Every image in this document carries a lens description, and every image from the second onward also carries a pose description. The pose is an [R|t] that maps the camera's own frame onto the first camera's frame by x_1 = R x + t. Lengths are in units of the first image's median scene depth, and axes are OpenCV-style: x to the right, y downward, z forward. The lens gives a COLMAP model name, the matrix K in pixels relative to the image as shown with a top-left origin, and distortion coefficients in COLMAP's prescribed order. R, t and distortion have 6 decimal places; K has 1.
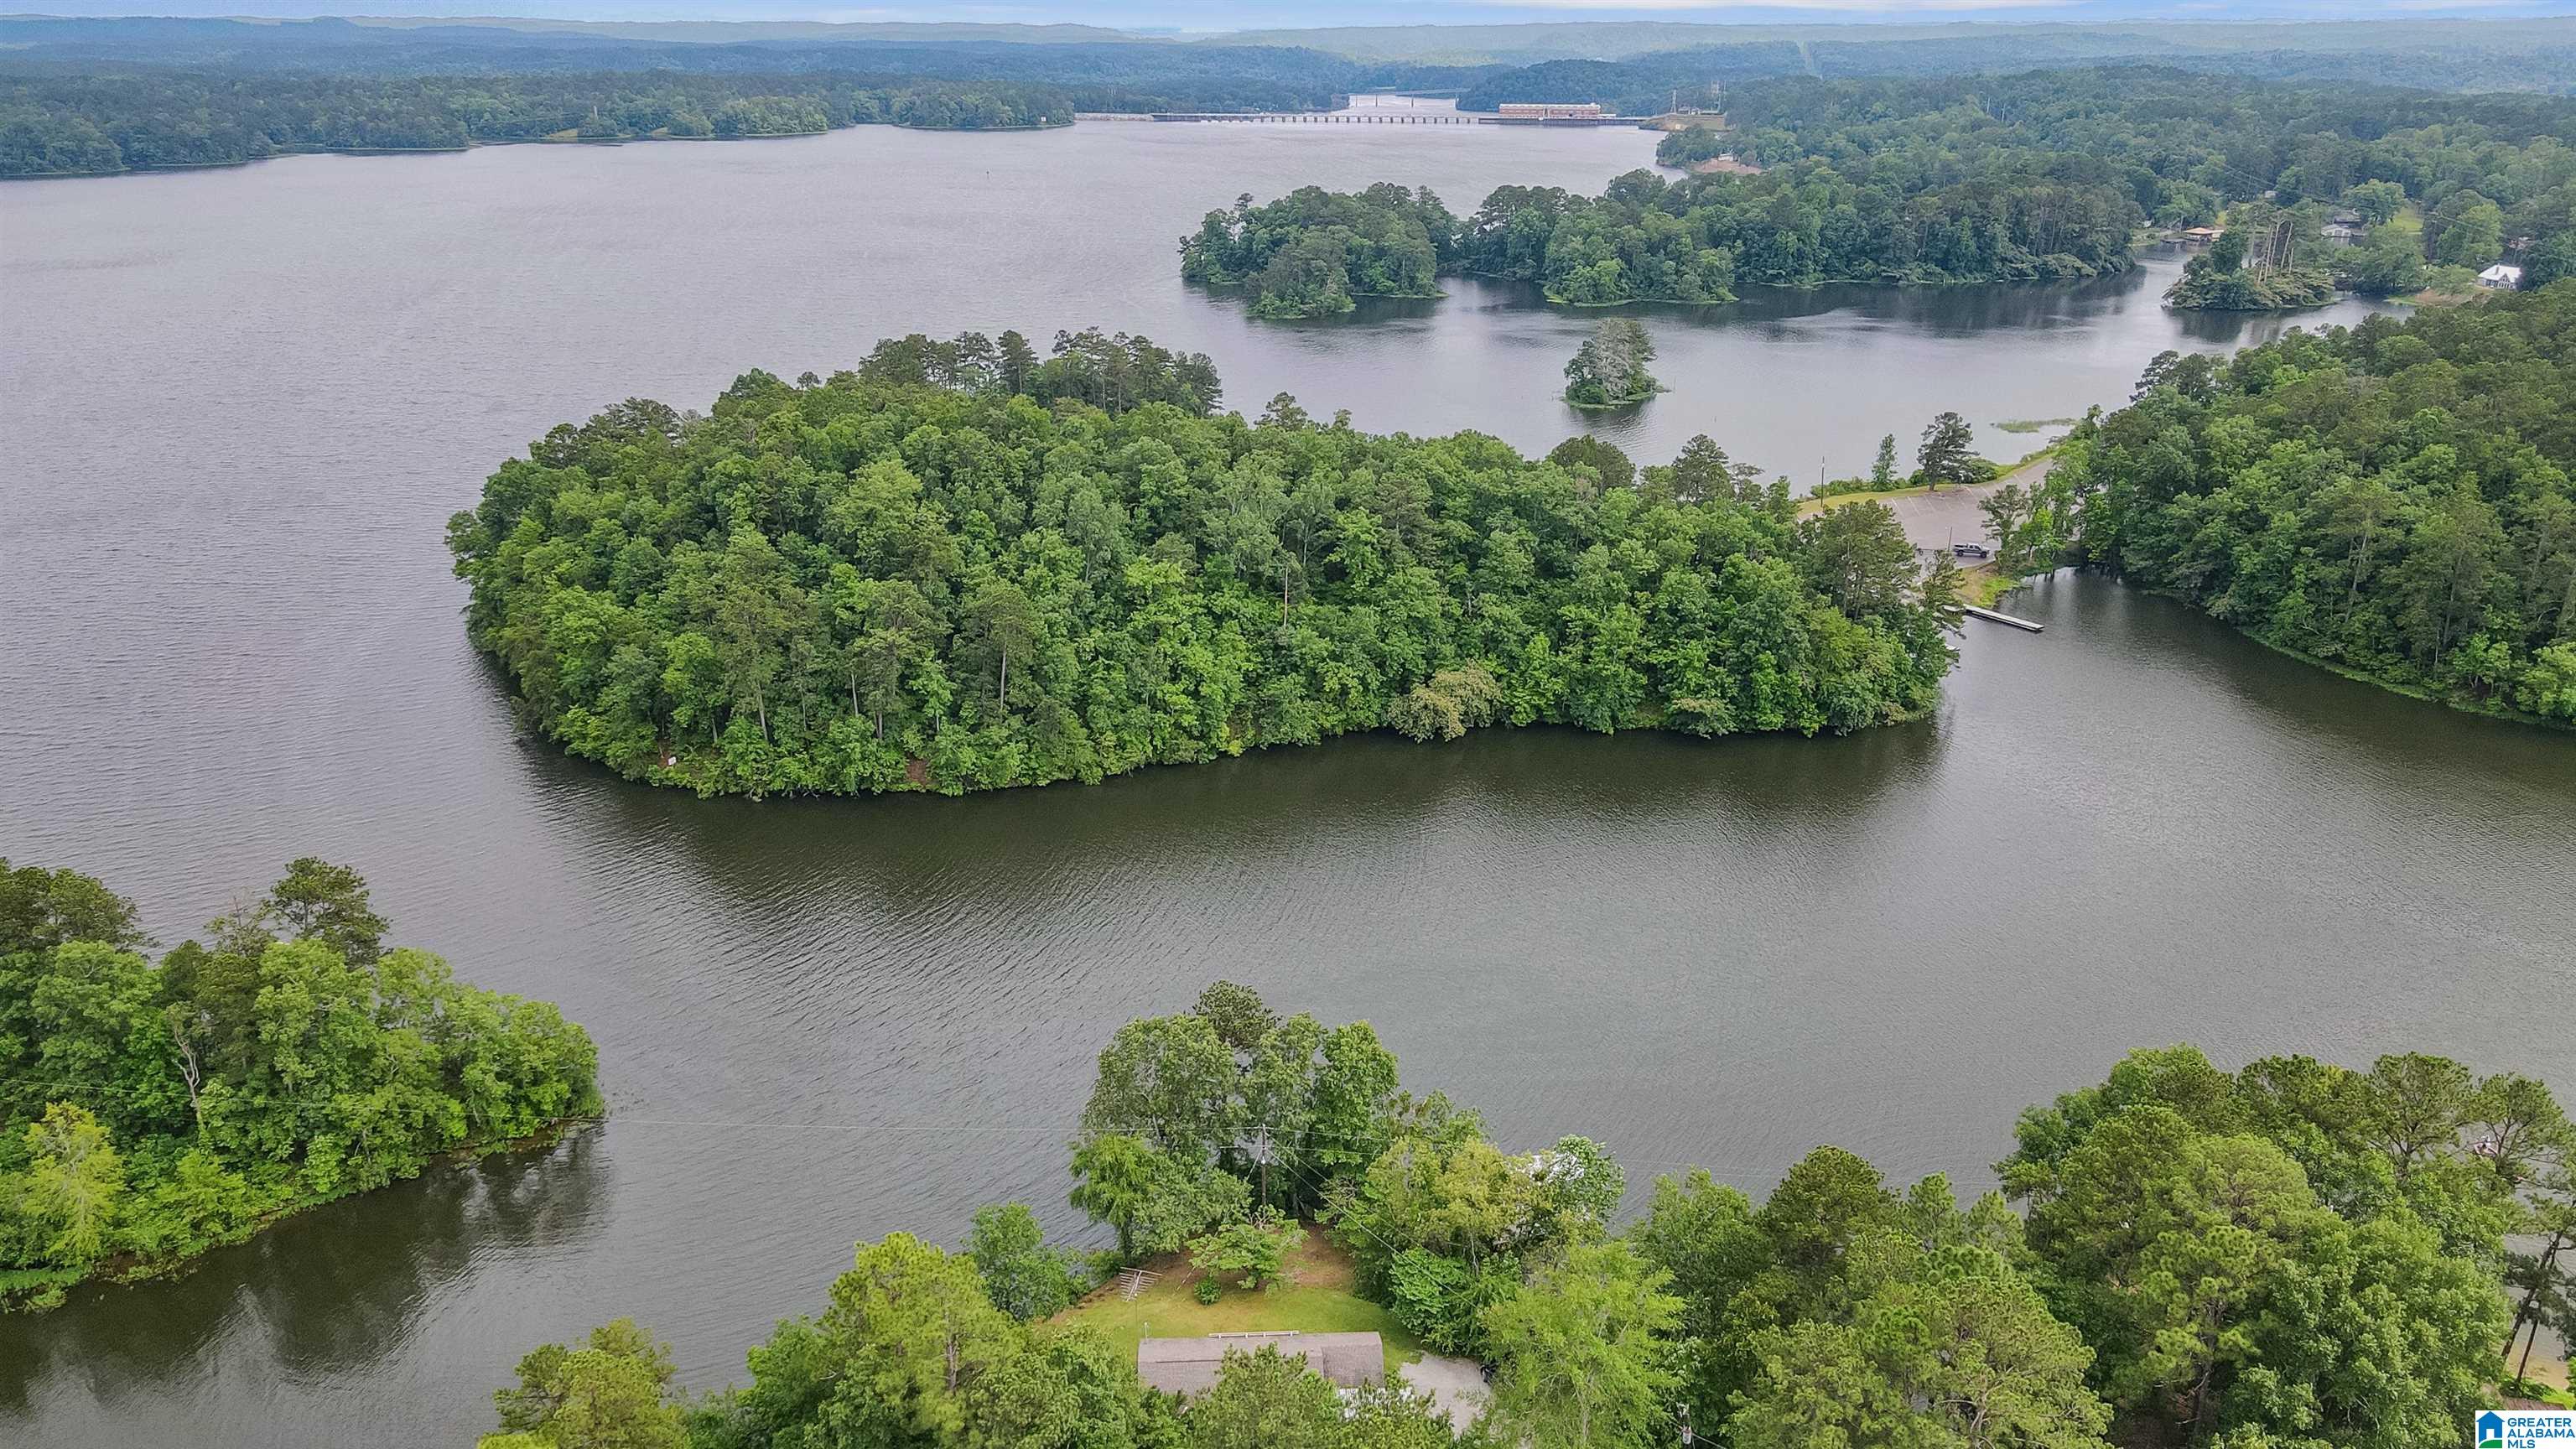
lens RADIAL K [[1979.7, 0, 1287.0], [0, 1979.7, 723.3], [0, 0, 1]] dist [0.007617, 0.030812]
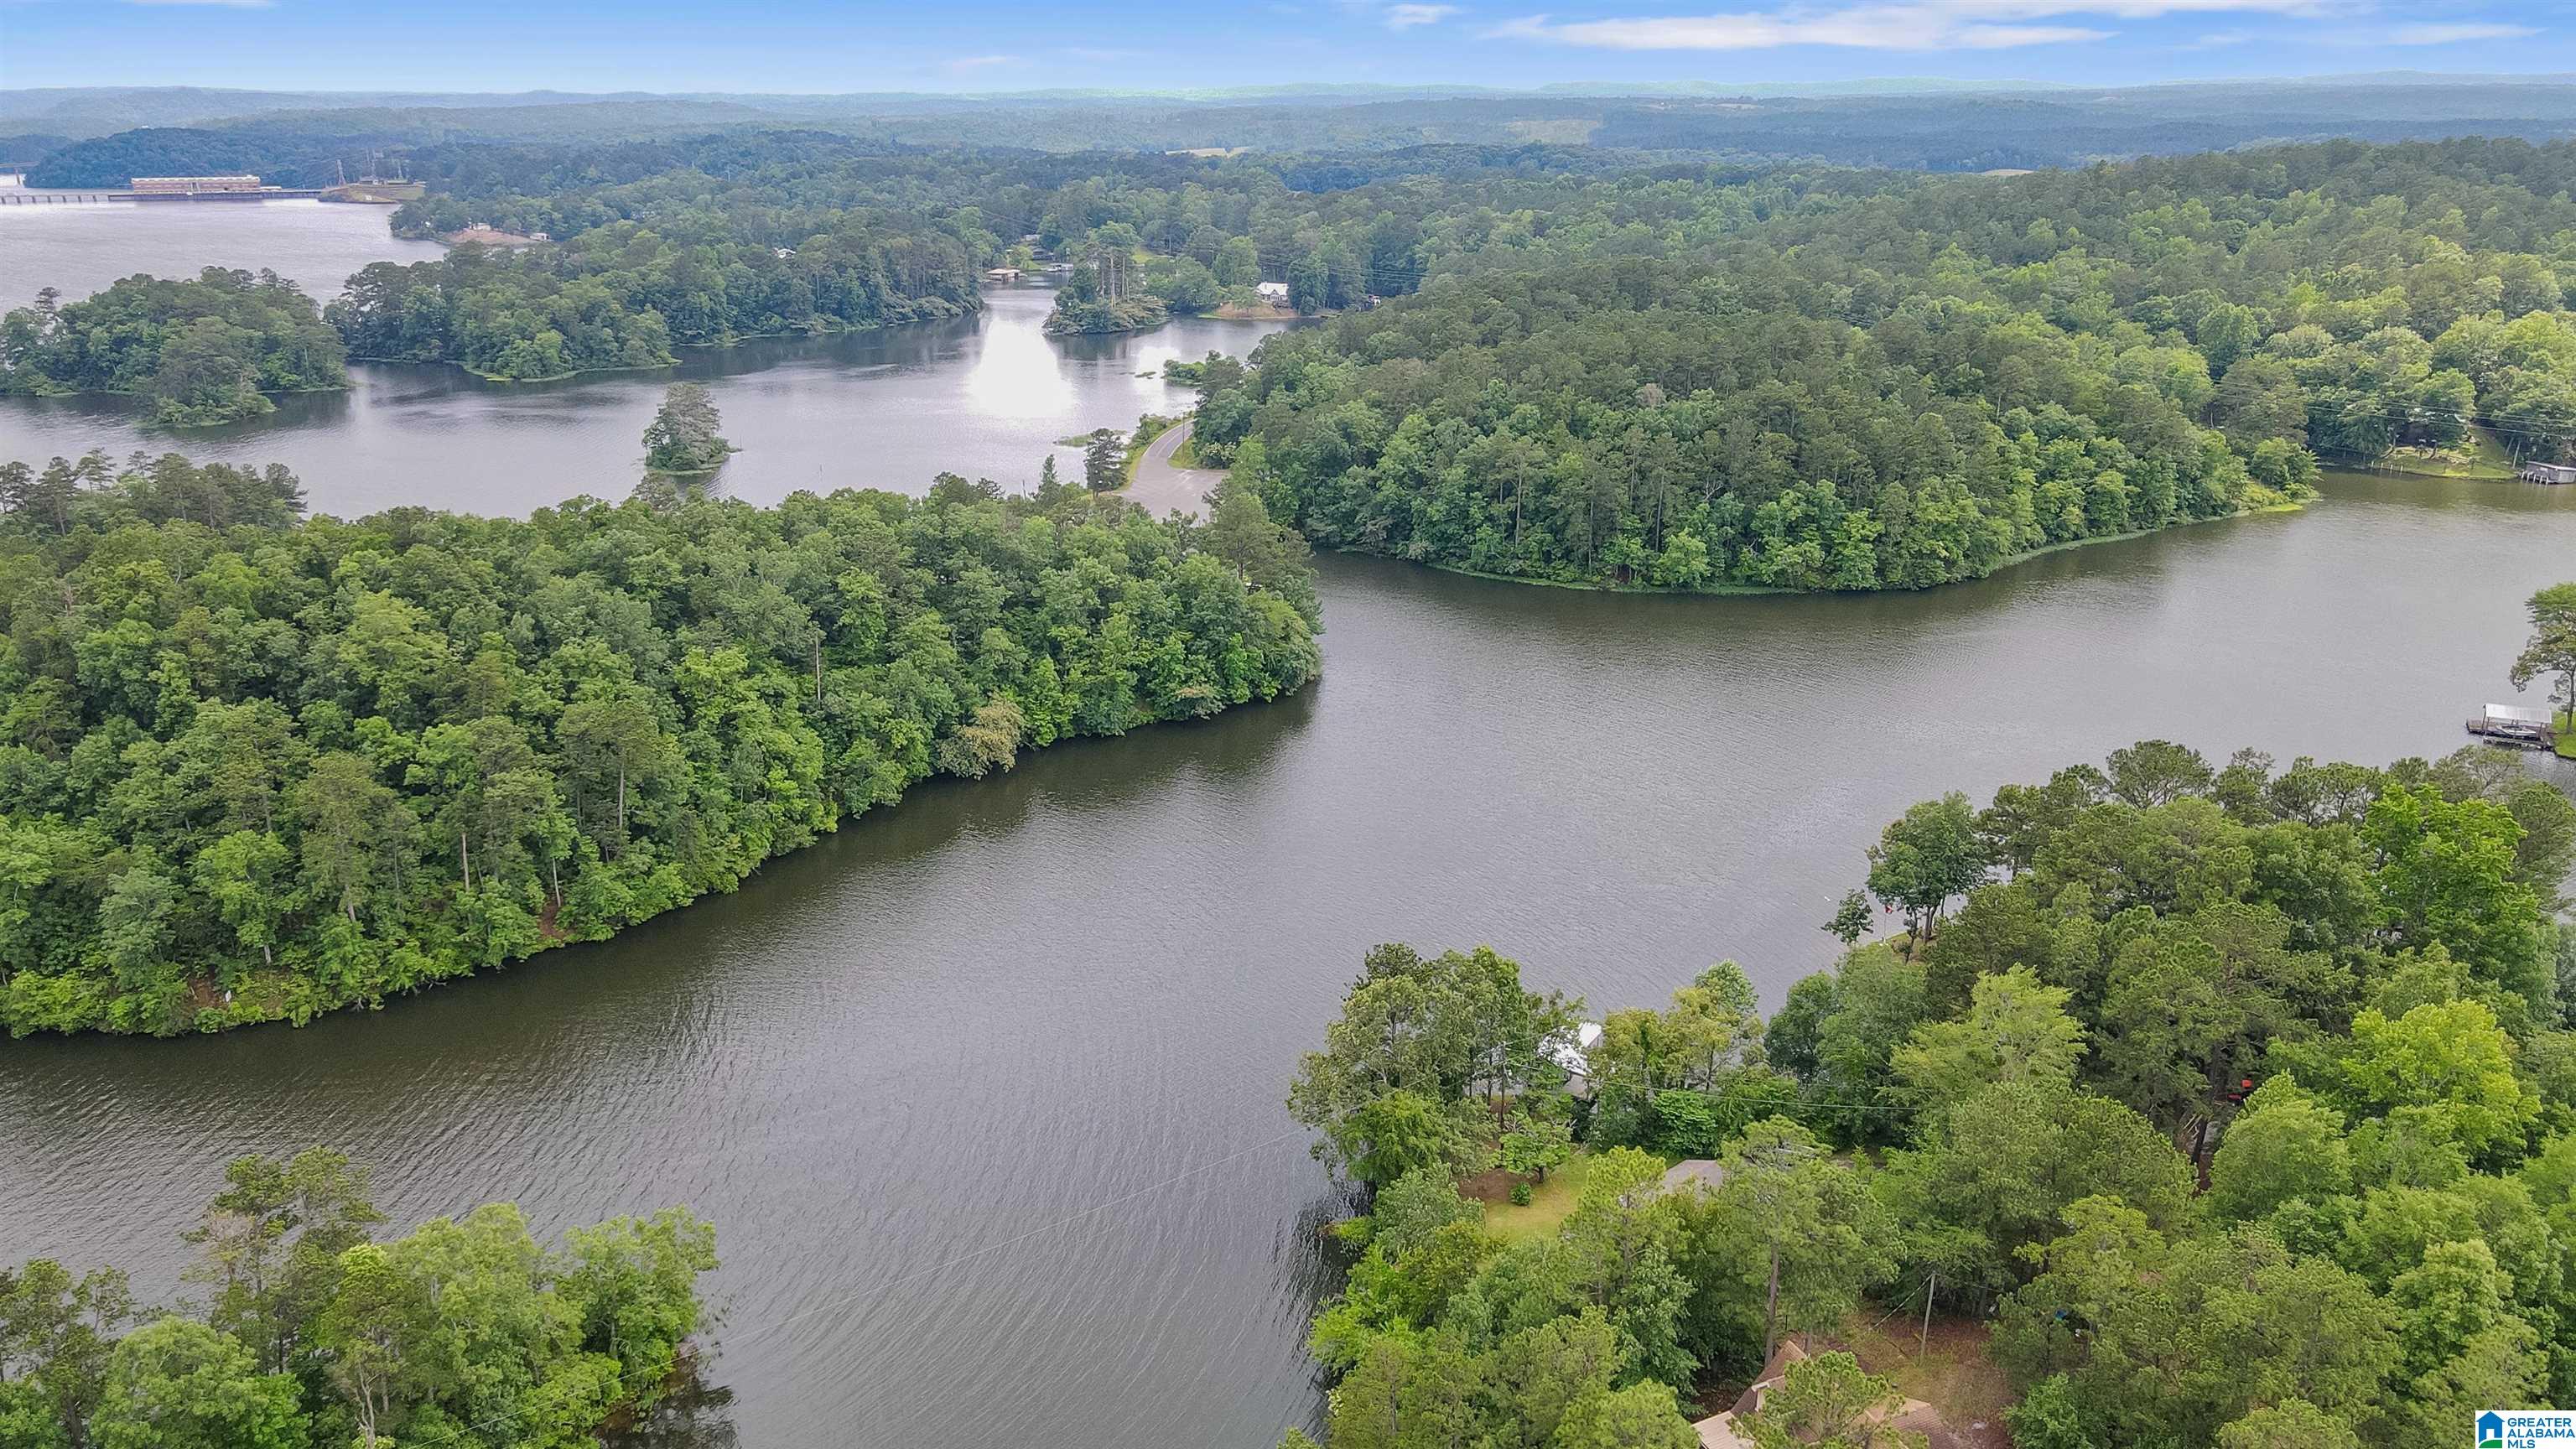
lens RADIAL K [[1979.7, 0, 1288.3], [0, 1979.7, 728.3], [0, 0, 1]] dist [0.007617, 0.030812]
pose [[0.764857, -0.201176, 0.611982, -0.221520], [0.218280, 0.974724, 0.047612, -0.015408], [-0.606092, 0.097167, 0.789437, 0.044988]]
